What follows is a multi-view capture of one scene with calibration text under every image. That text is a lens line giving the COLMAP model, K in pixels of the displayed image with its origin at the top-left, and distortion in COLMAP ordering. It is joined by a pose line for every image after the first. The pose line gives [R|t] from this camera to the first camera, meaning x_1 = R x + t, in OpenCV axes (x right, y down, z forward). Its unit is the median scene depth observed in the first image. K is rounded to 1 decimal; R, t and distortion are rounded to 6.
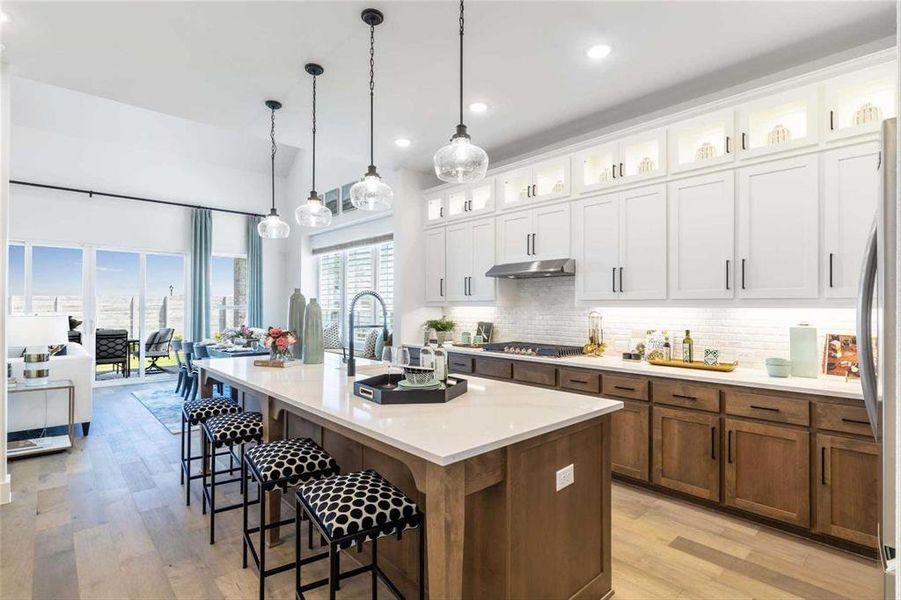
lens RADIAL K [[431.6, 0, 444.4], [0, 431.6, 302.0], [0, 0, 1]] dist [-0.002747, -0.000389]
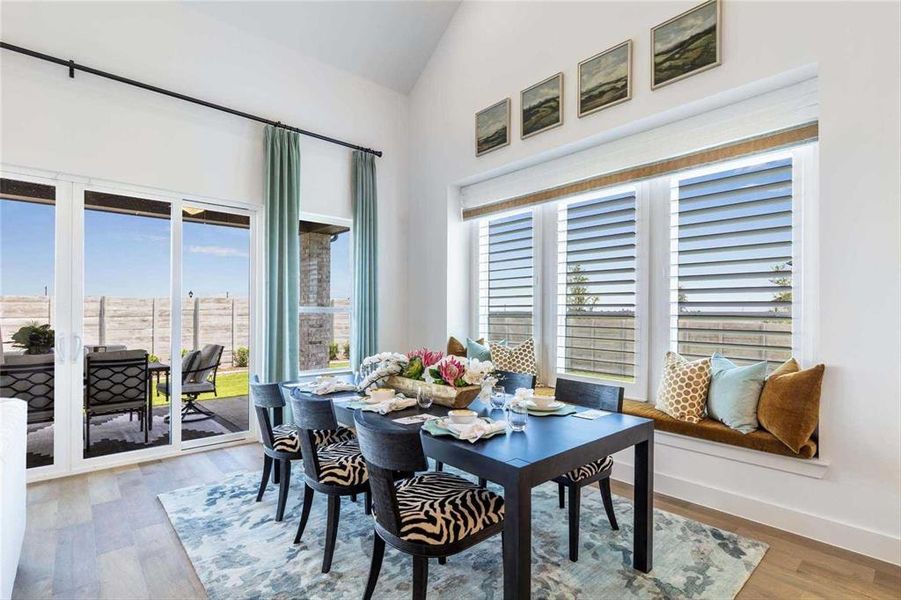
lens RADIAL K [[412.4, 0, 432.6], [0, 412.4, 306.3], [0, 0, 1]] dist [0.005238, 0.000910]
pose [[0.999645, 0.002058, -0.026565, -0.358197], [-0.002081, 0.999997, -0.000847, 0.007547], [0.026564, 0.000902, 0.999647, 0.481509]]
